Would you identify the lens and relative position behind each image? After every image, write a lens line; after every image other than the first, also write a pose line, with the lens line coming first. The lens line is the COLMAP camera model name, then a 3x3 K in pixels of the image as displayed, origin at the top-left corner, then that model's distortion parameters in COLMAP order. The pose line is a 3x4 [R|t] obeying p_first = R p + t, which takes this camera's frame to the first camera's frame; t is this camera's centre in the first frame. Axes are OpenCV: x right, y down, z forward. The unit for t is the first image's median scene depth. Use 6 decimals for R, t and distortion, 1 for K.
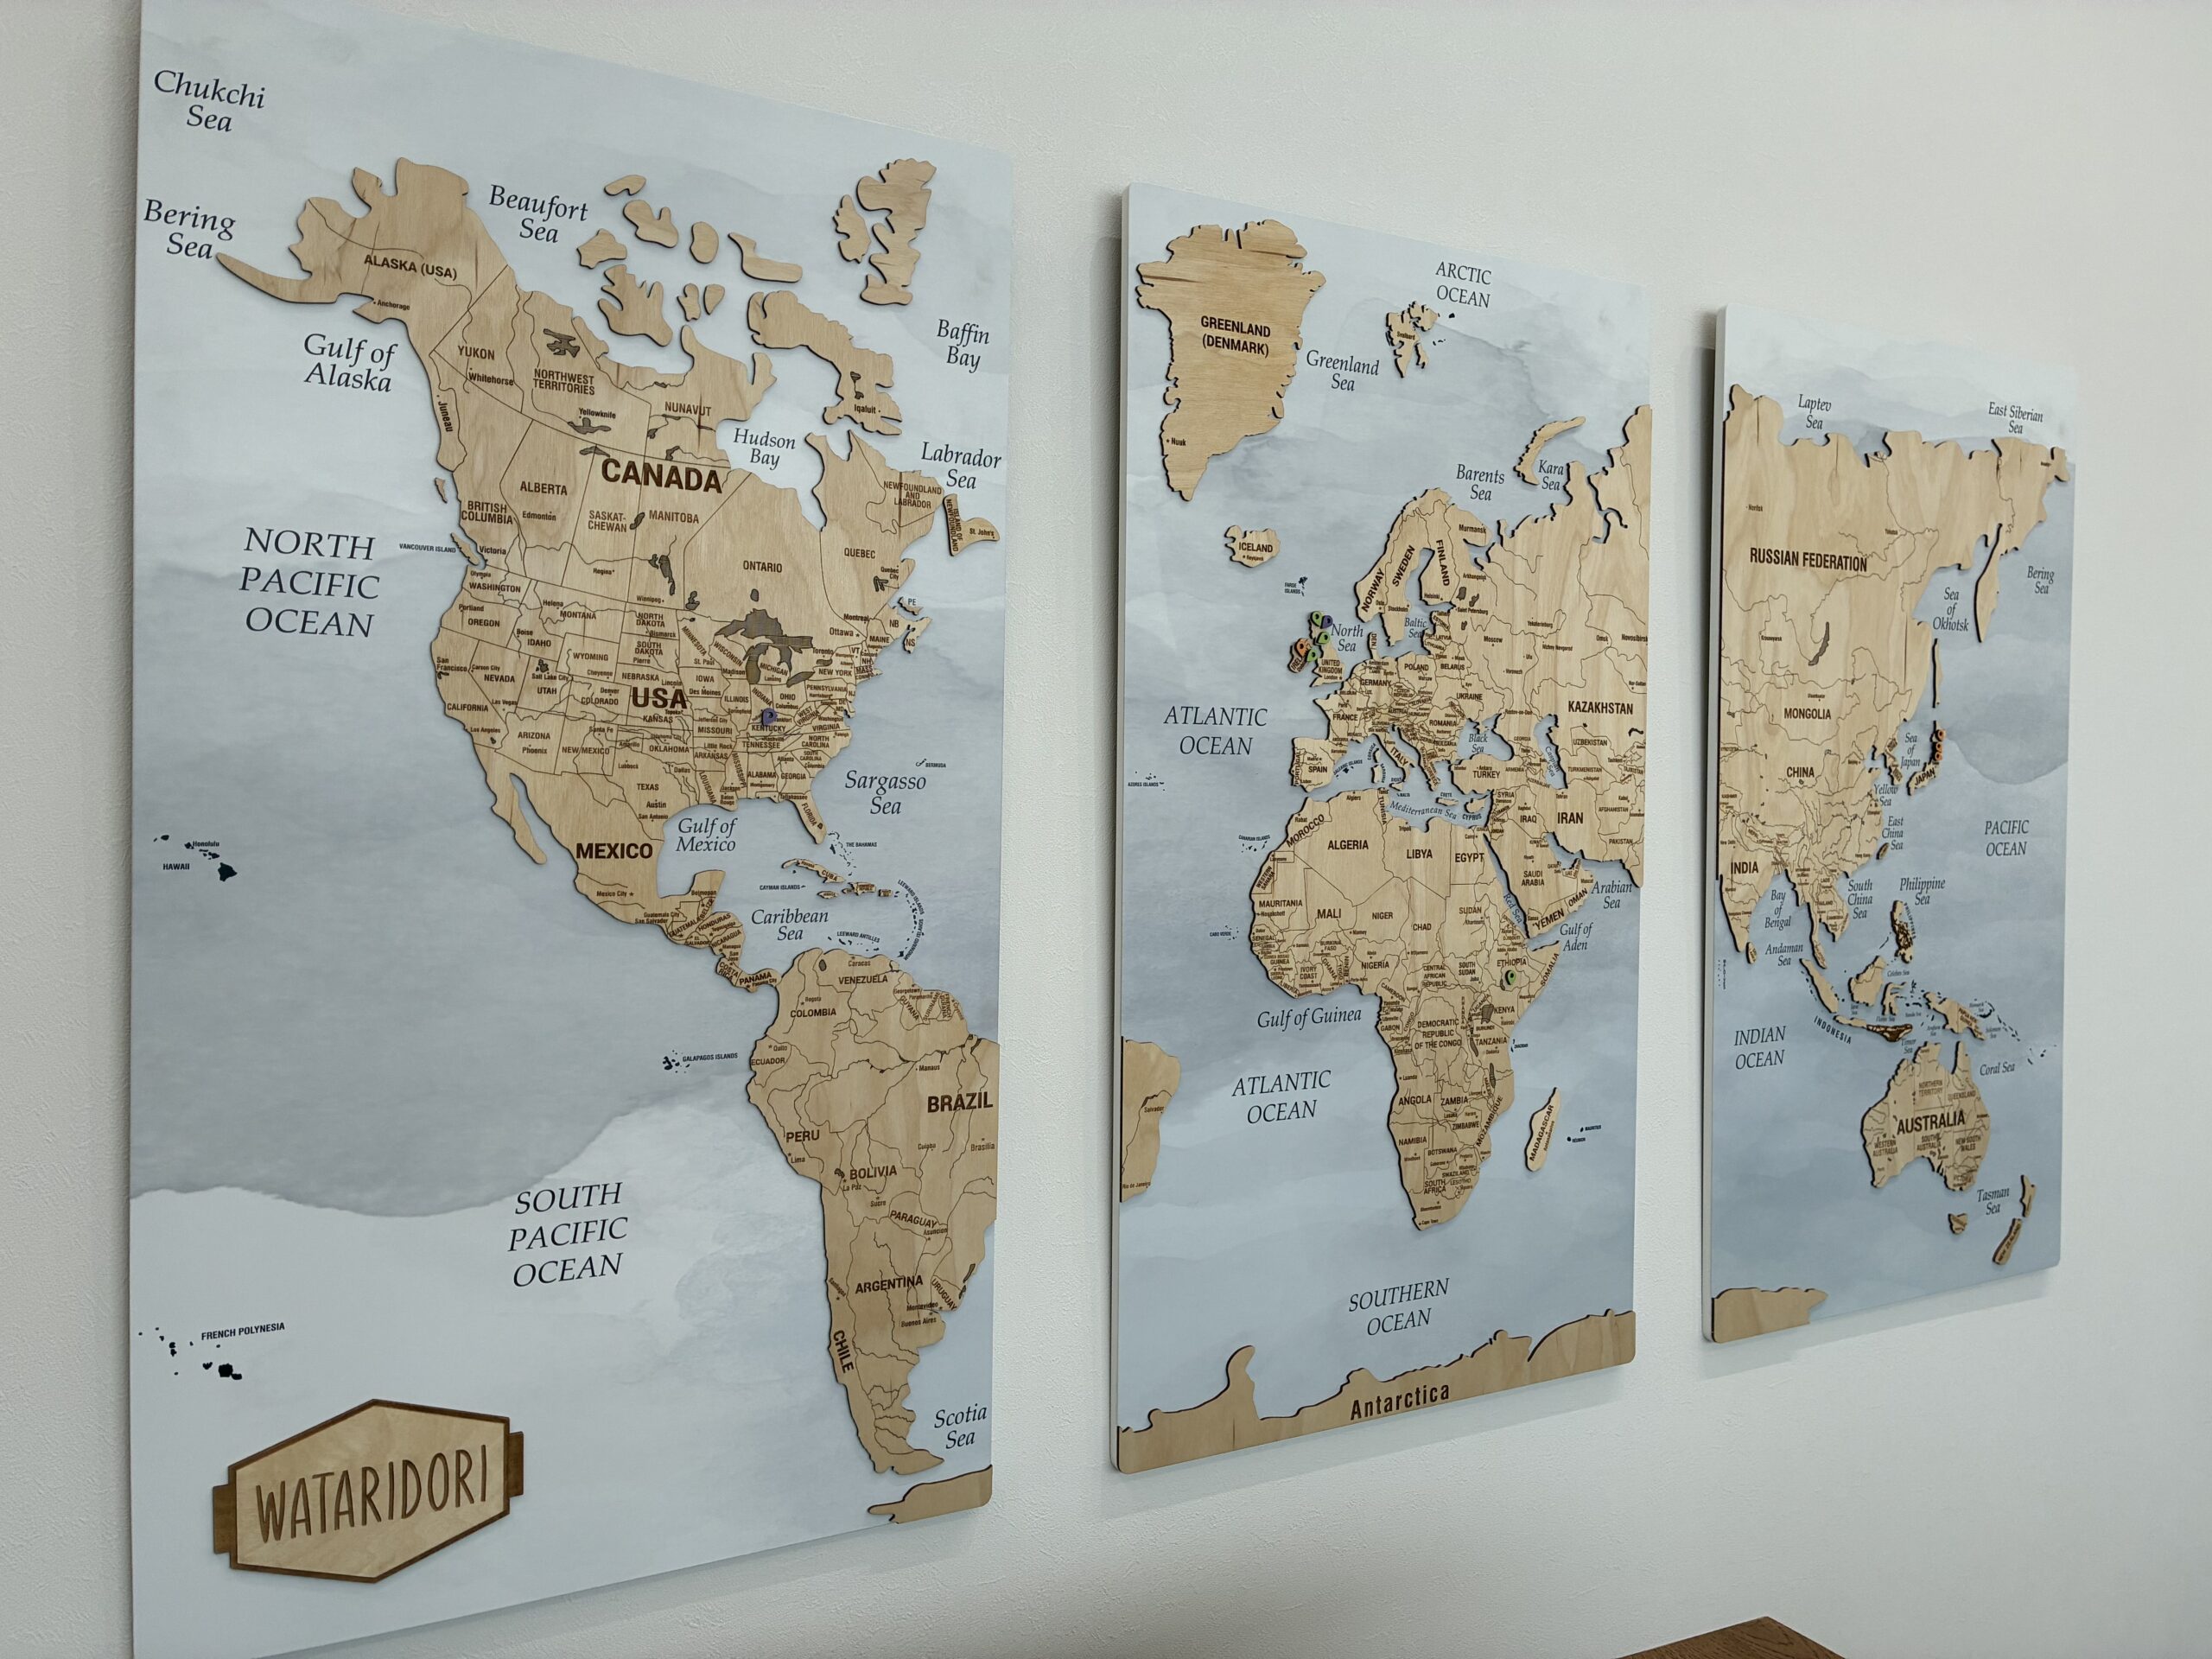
lens RADIAL K [[1685.1, 0, 1106.0], [0, 1685.1, 829.5], [0, 0, 1]] dist [0.025090, -0.035054]
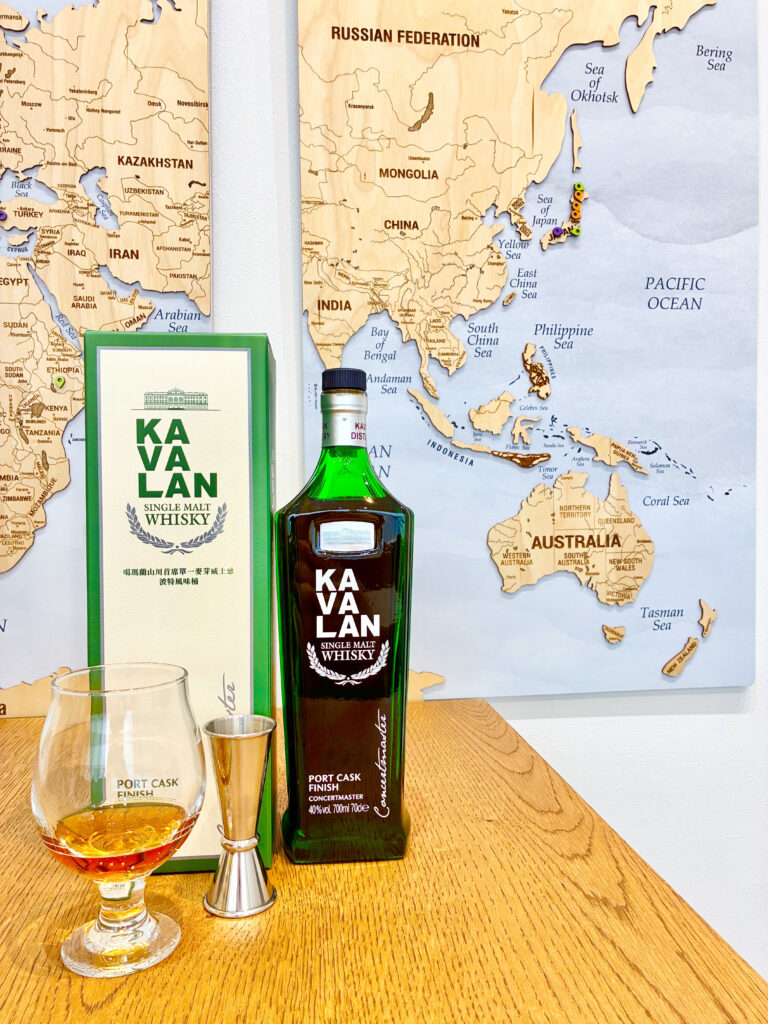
lens RADIAL K [[780.1, 0, 384.0], [0, 780.1, 512.0], [0, 0, 1]] dist [0.025090, -0.035054]
pose [[0.927619, 0.004796, -0.373496, 0.733096], [-0.001199, 0.999951, 0.009862, 0.192459], [0.373525, -0.008701, 0.927579, 0.604084]]
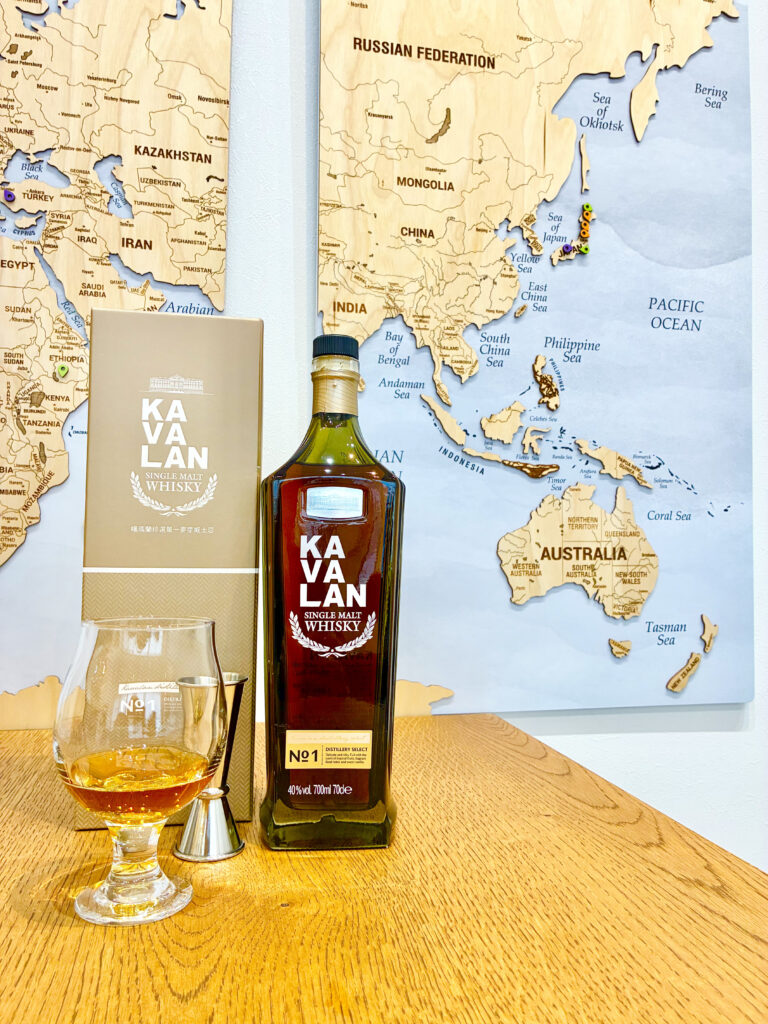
lens RADIAL K [[780.1, 0, 384.0], [0, 780.1, 512.0], [0, 0, 1]] dist [0.025090, -0.035054]
pose [[0.957498, -0.000018, -0.288441, 0.663534], [-0.018529, 0.997931, -0.061572, 0.233772], [0.287845, 0.064300, 0.955516, 0.597930]]
